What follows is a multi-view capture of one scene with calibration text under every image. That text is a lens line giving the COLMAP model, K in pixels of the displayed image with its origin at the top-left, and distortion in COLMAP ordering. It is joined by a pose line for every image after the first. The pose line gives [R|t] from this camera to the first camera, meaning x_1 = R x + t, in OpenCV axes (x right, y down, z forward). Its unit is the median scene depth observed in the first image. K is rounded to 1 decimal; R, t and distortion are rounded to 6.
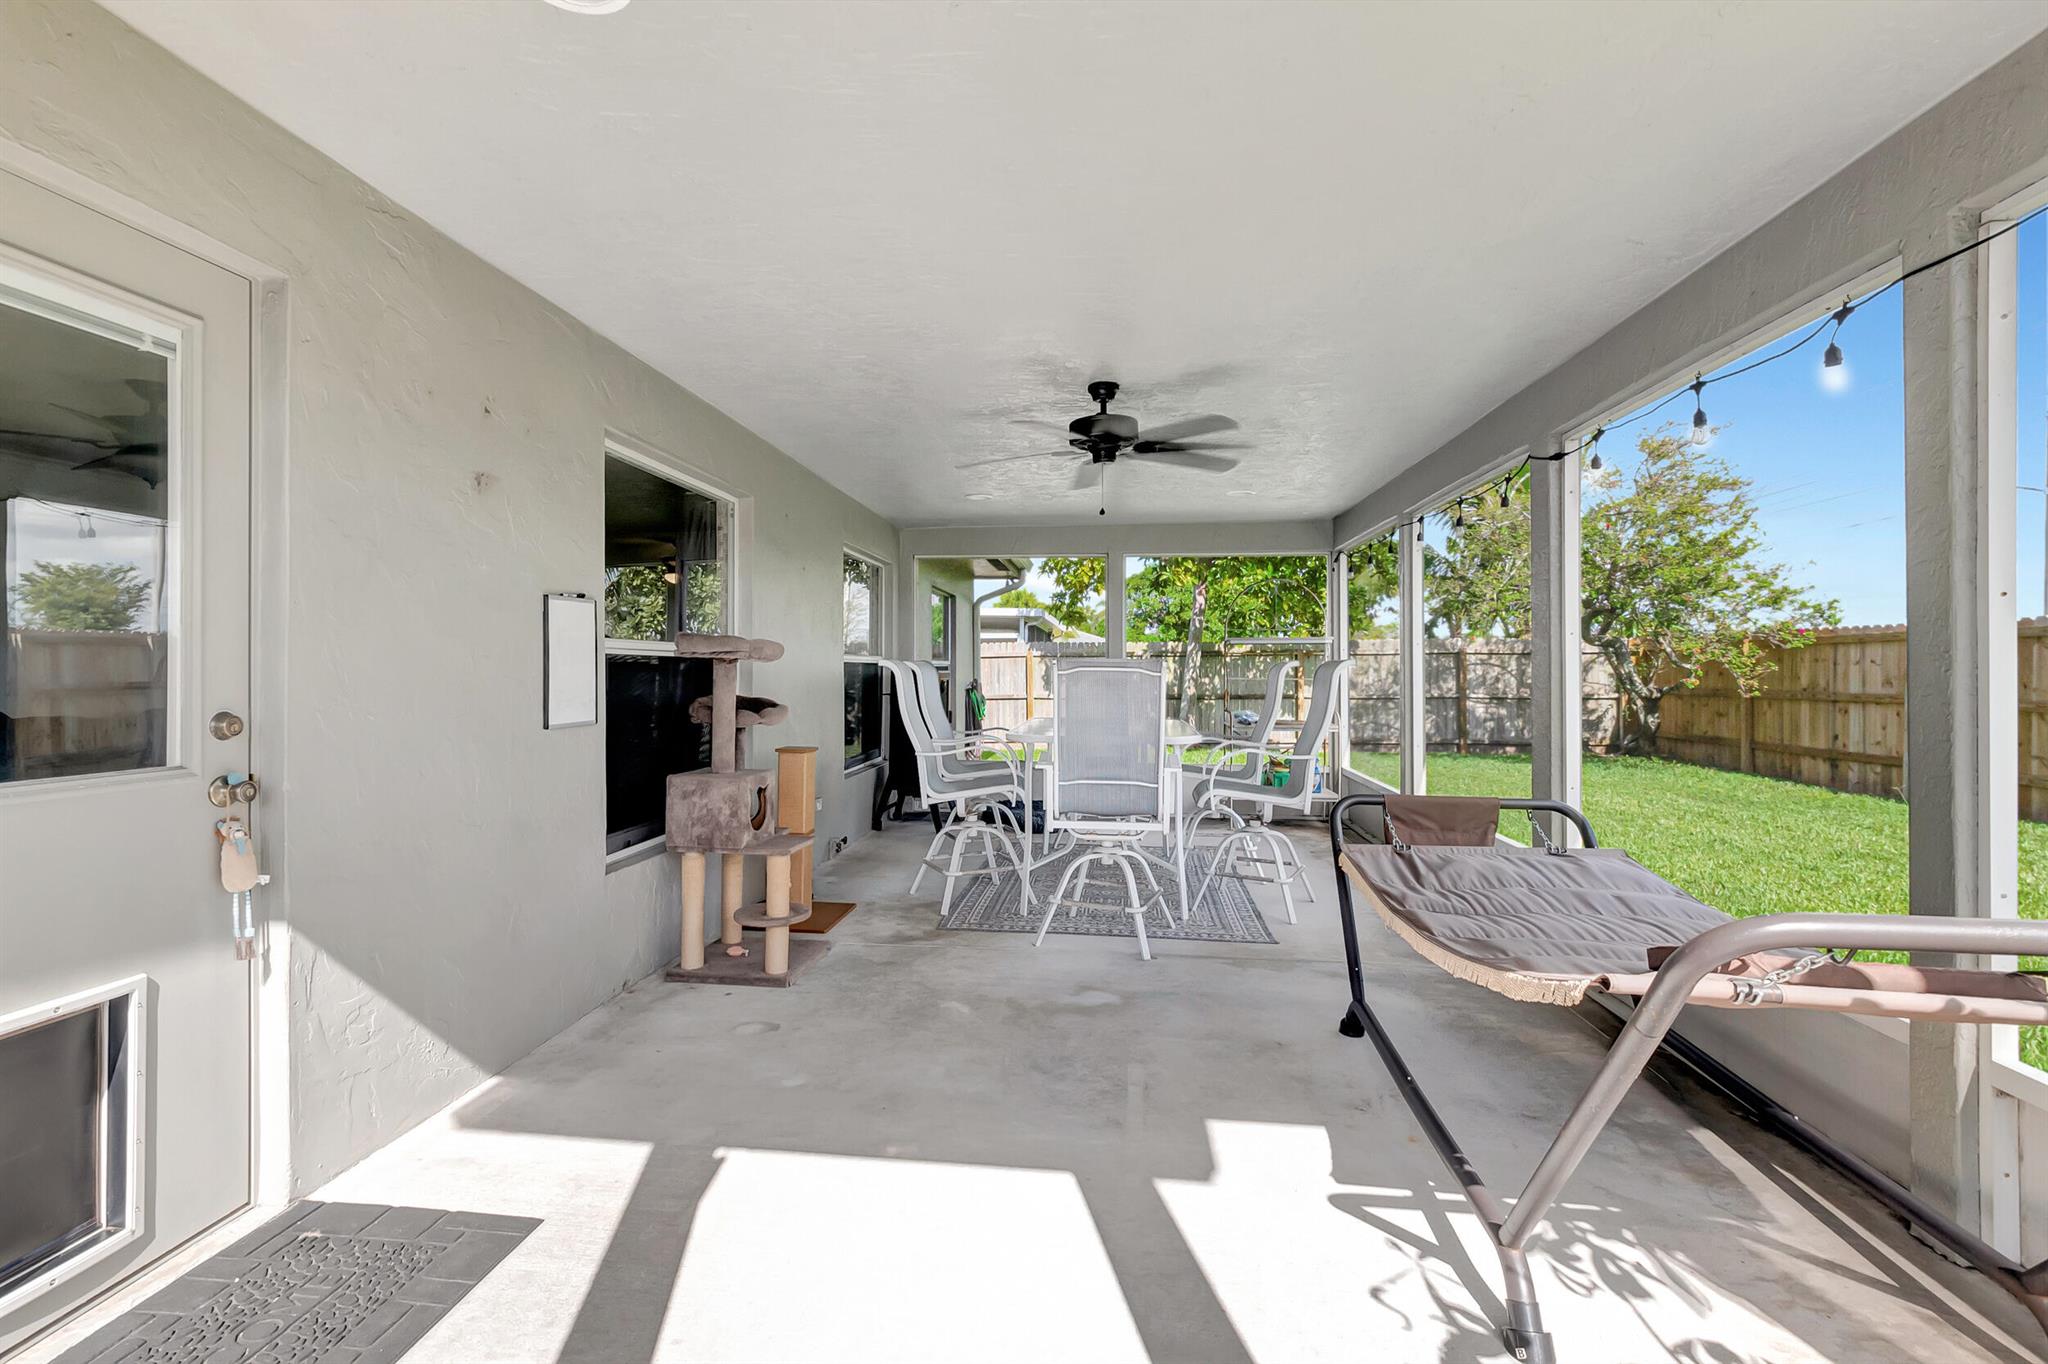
lens RADIAL K [[936.0, 0, 1014.9], [0, 936.0, 674.0], [0, 0, 1]] dist [-0.001701, 0.001926]
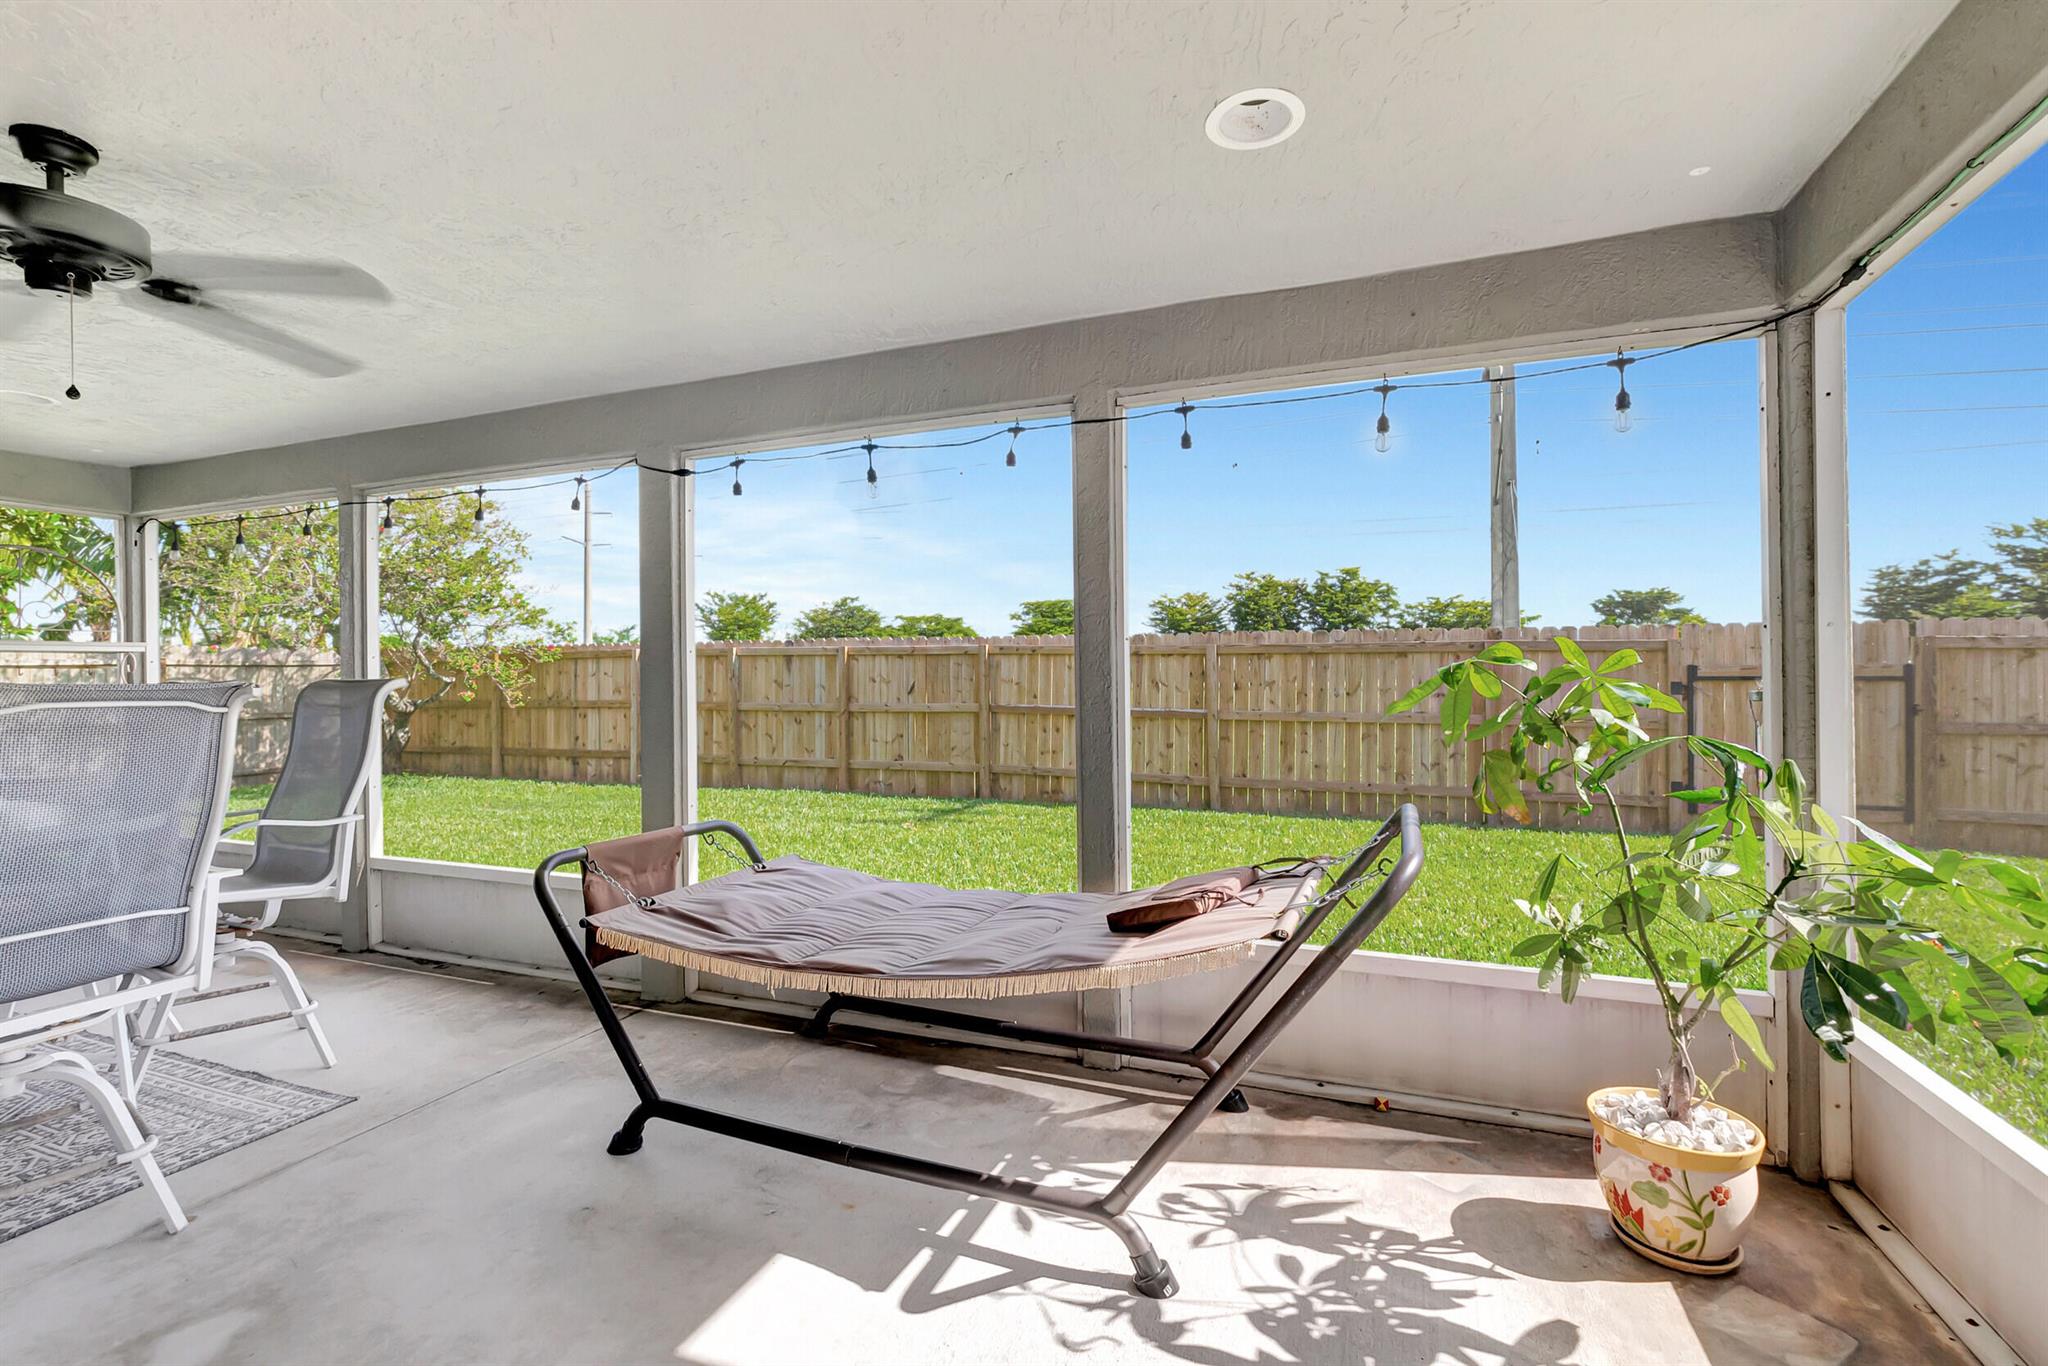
lens RADIAL K [[936.0, 0, 1016.3], [0, 936.0, 677.3], [0, 0, 1]] dist [-0.001701, 0.001926]
pose [[0.253714, -0.007005, 0.967254, -0.120468], [0.013325, 0.999904, 0.003747, -0.006405], [-0.967187, 0.011938, 0.253784, 0.173845]]
